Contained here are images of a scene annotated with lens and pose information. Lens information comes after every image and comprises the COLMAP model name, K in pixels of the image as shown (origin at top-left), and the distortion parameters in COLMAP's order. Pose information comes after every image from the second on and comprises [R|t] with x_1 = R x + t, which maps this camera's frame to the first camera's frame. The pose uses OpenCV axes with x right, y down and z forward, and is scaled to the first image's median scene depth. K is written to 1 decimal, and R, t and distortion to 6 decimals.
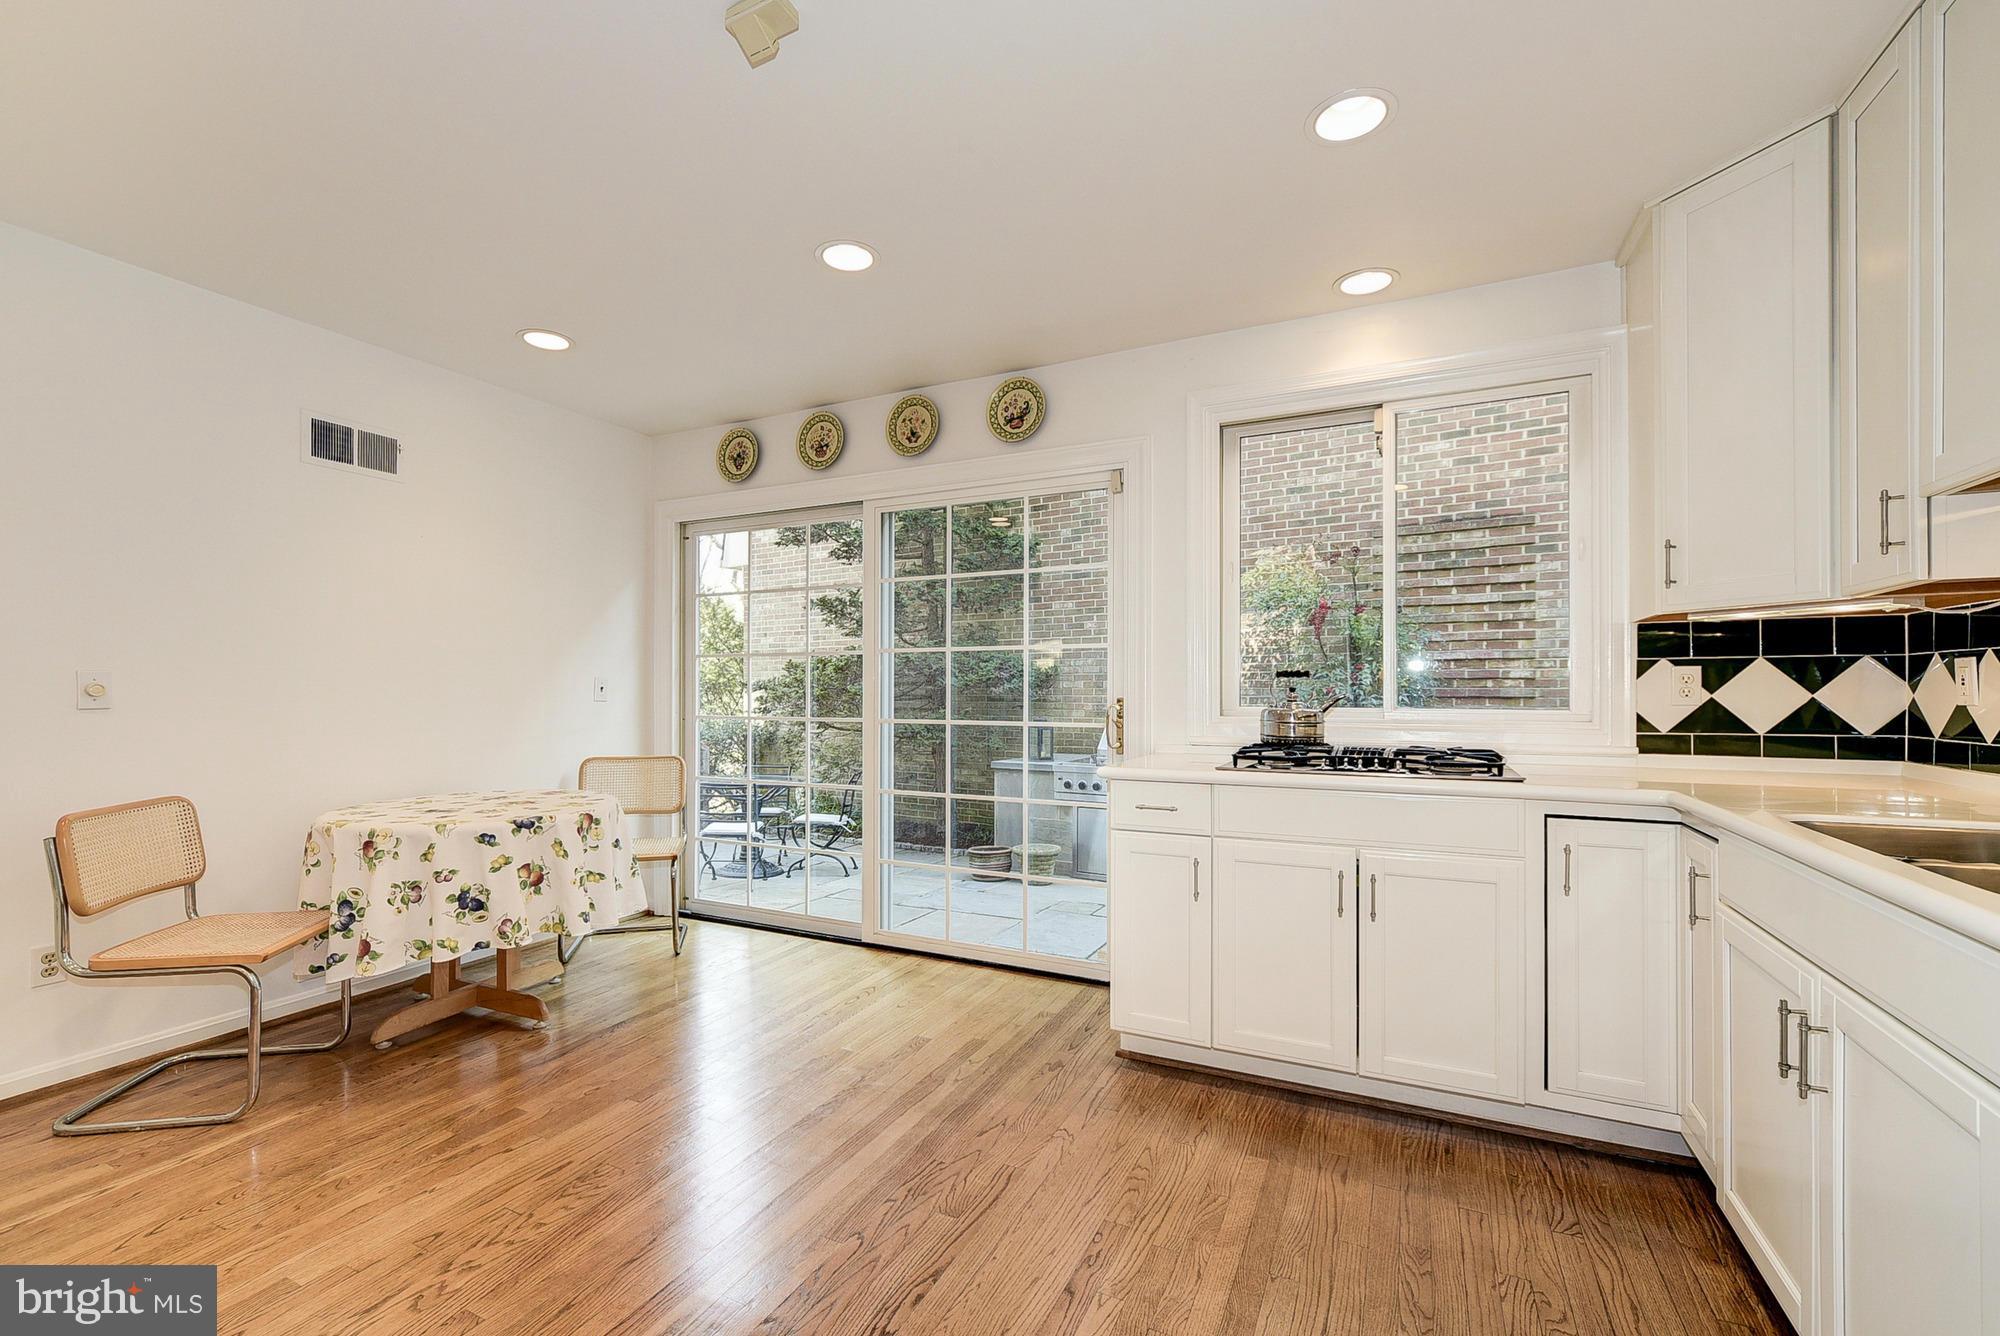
lens RADIAL K [[849.0, 0, 987.8], [0, 849.0, 682.6], [0, 0, 1]] dist [-0.006945, 0.001927]
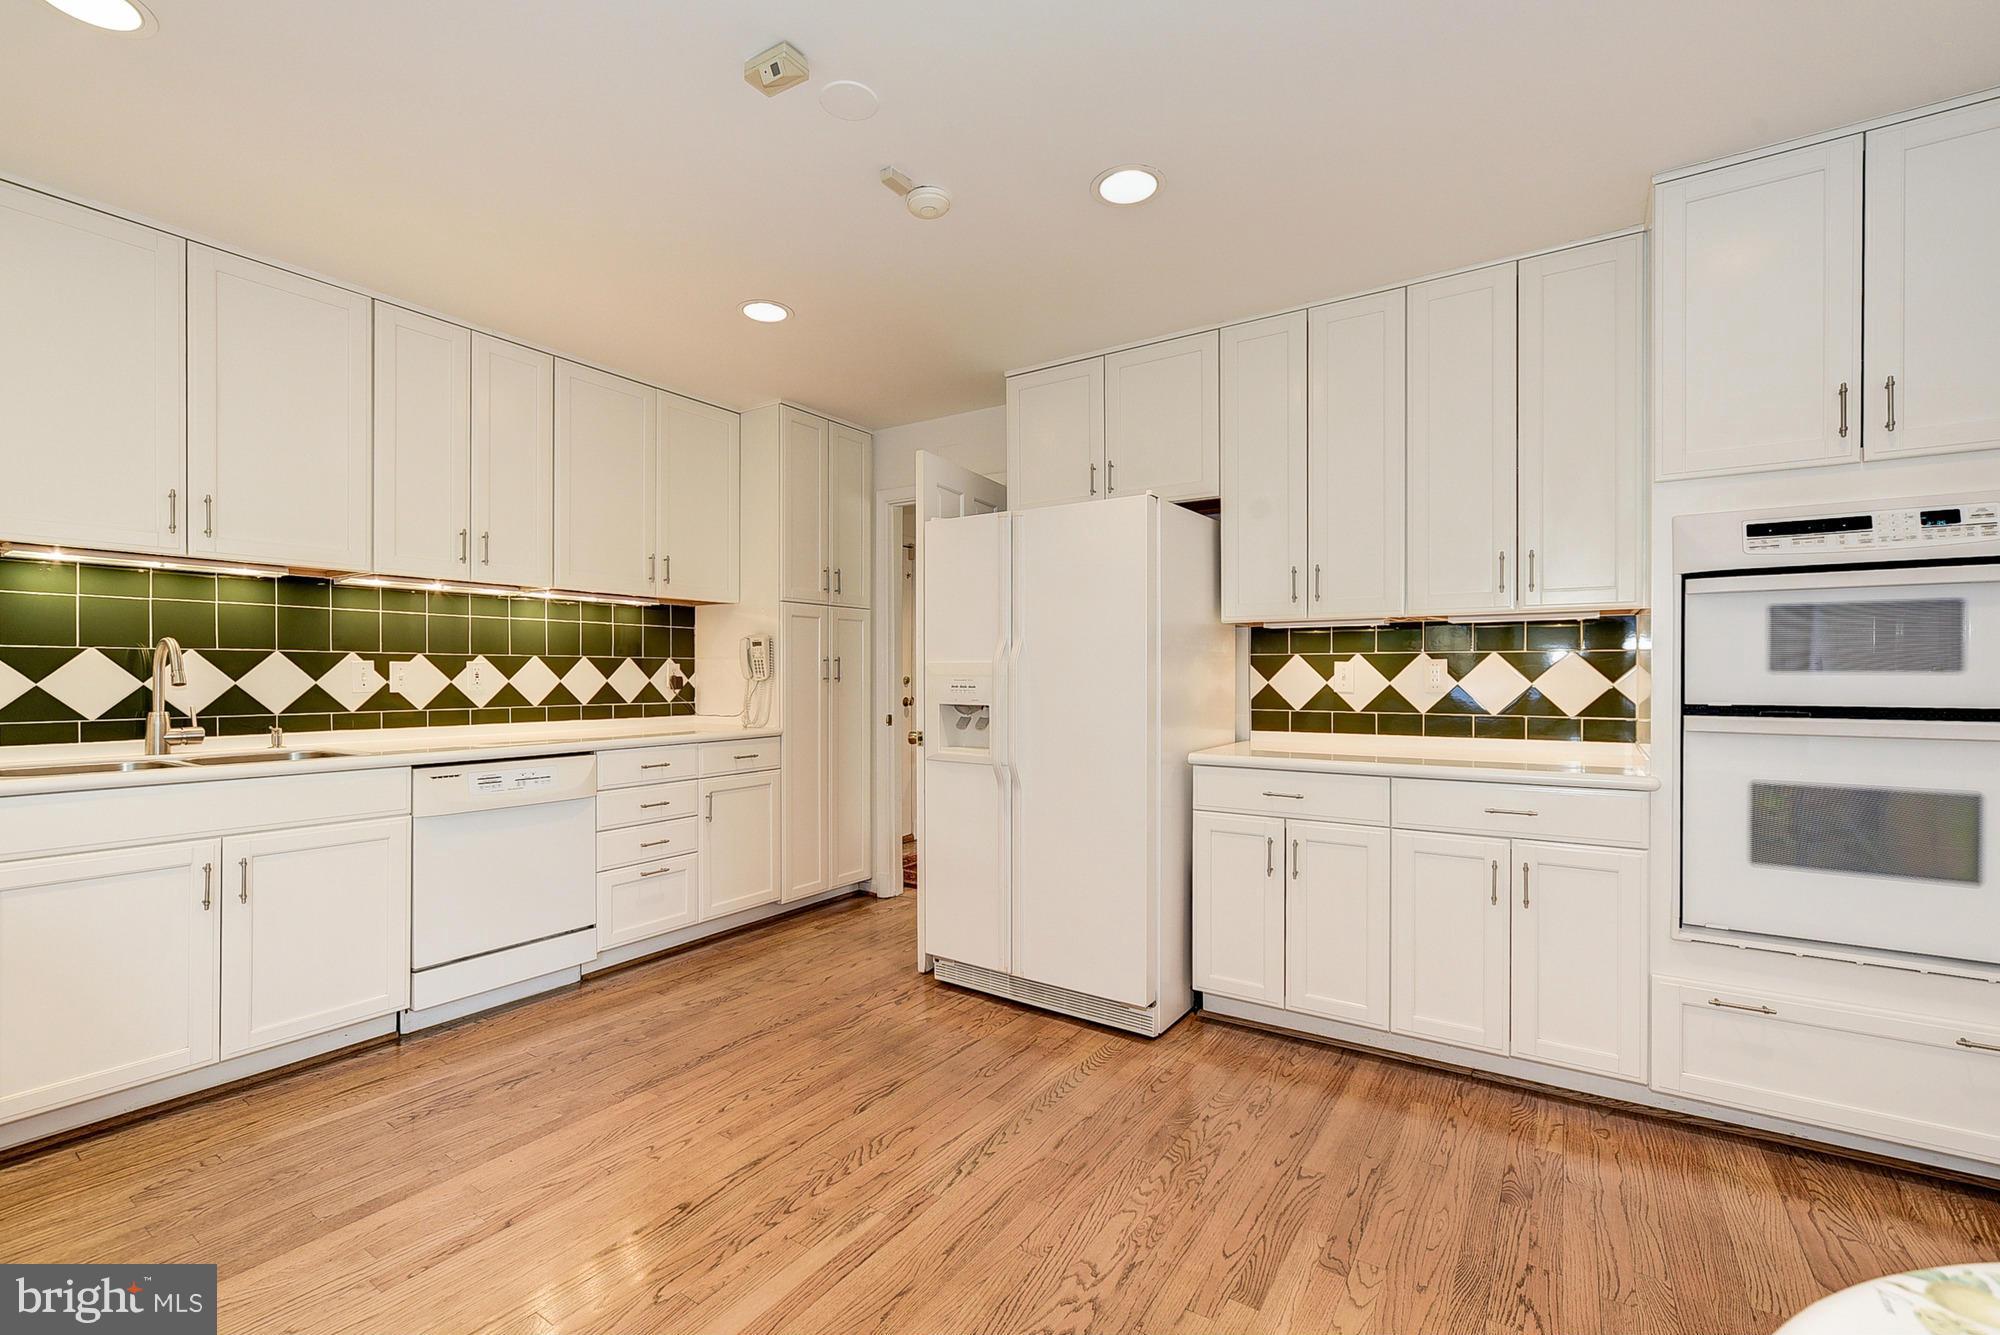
lens RADIAL K [[849.0, 0, 1005.6], [0, 849.0, 675.1], [0, 0, 1]] dist [-0.006945, 0.001927]
pose [[-0.992668, 0.003001, 0.120833, -0.324261], [0.002135, 0.999971, -0.007292, 0.006965], [-0.120851, -0.006980, -0.992646, 0.963845]]
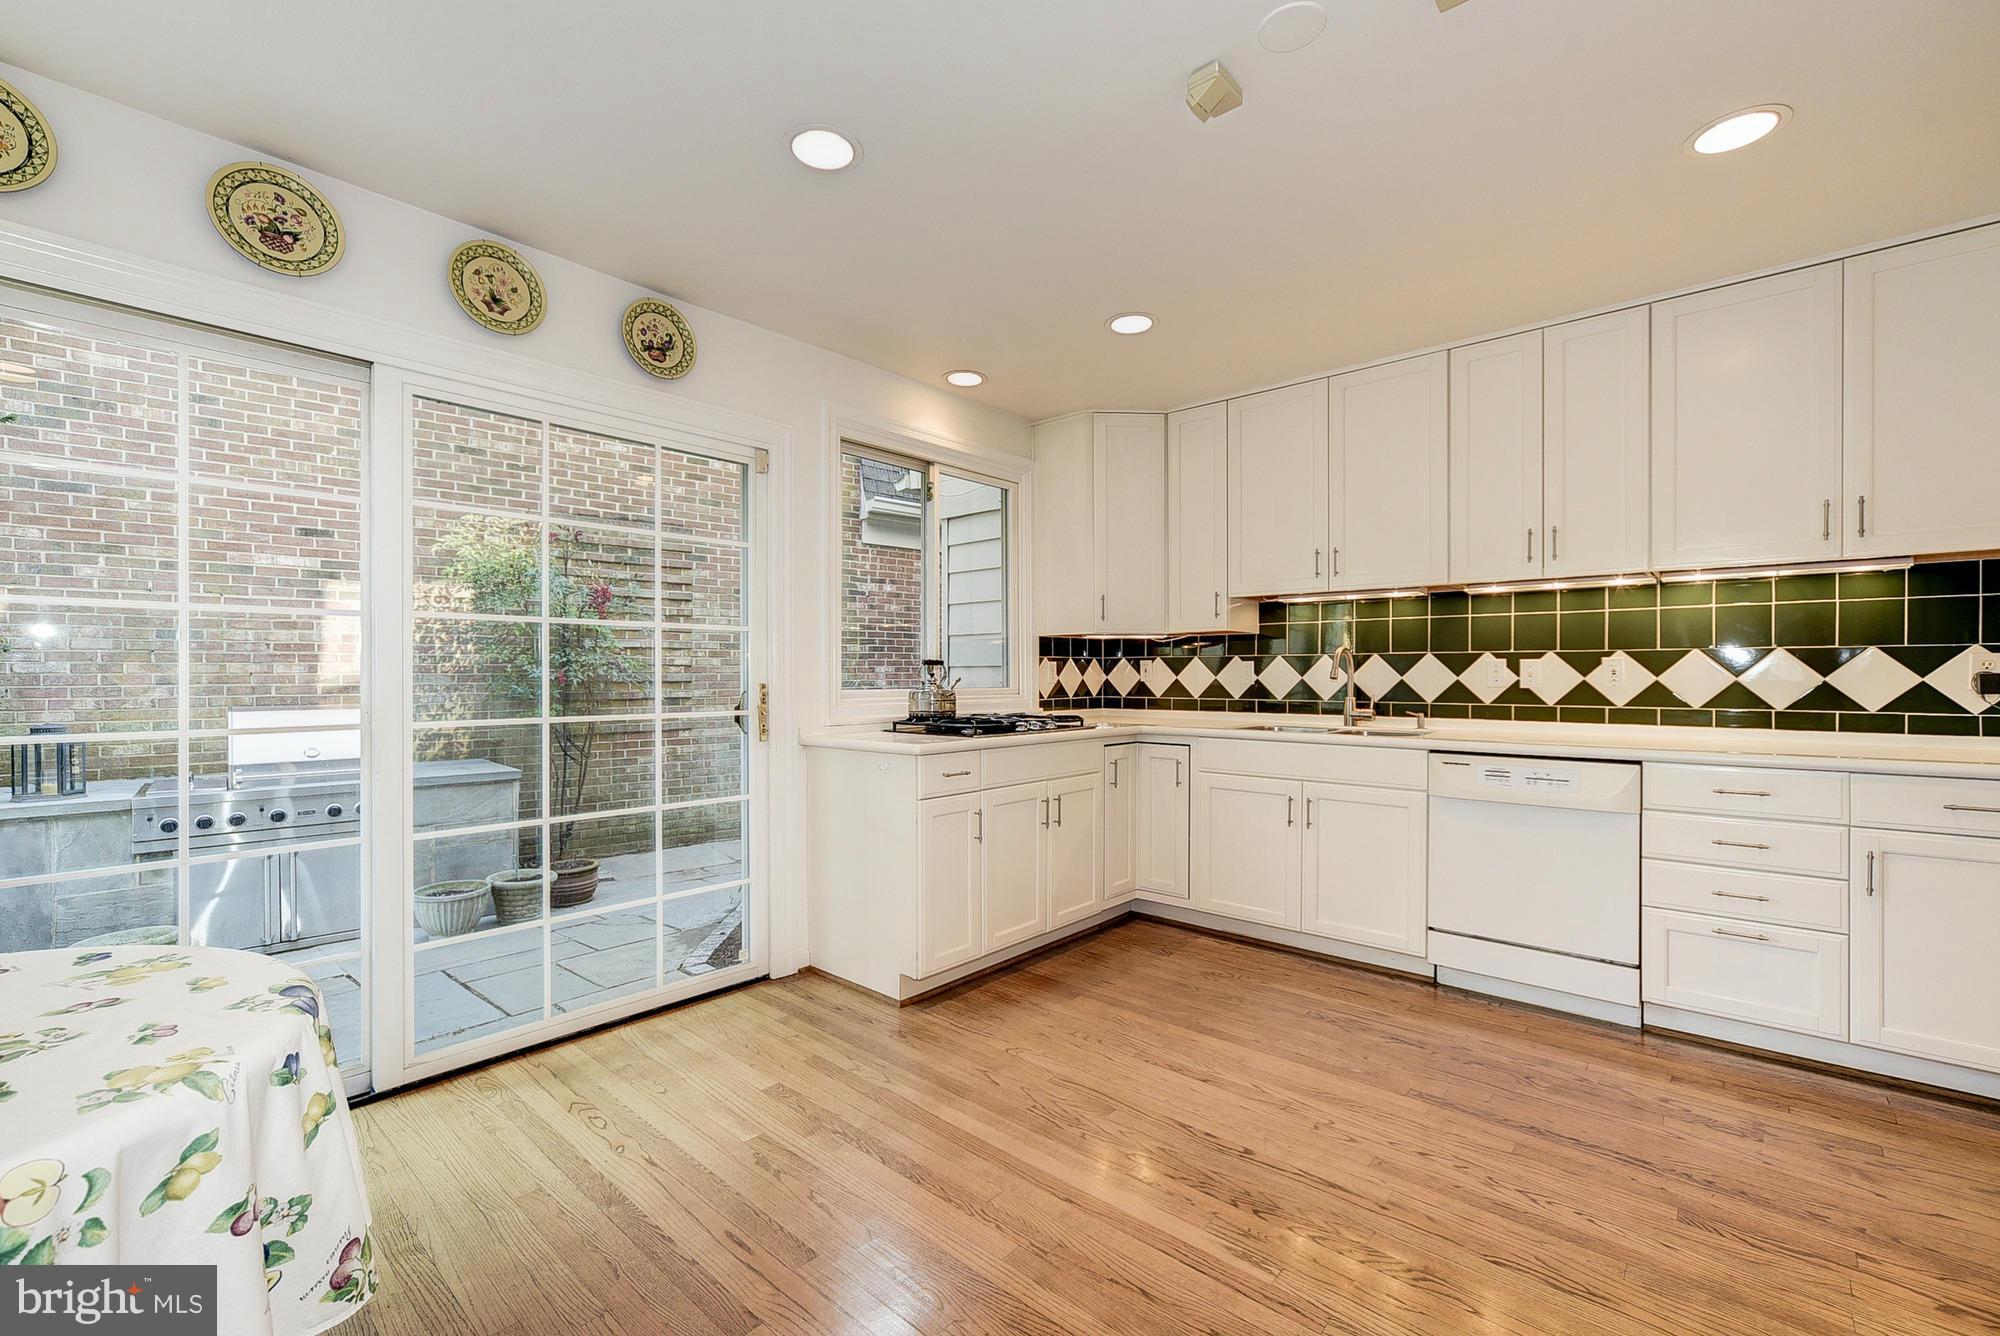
lens RADIAL K [[849.0, 0, 996.7], [0, 849.0, 670.1], [0, 0, 1]] dist [-0.006945, 0.001927]
pose [[0.258040, 0.004505, 0.966124, -0.683527], [-0.006576, 0.999974, -0.002907, 0.003673], [-0.966112, -0.005604, 0.258063, 0.464521]]
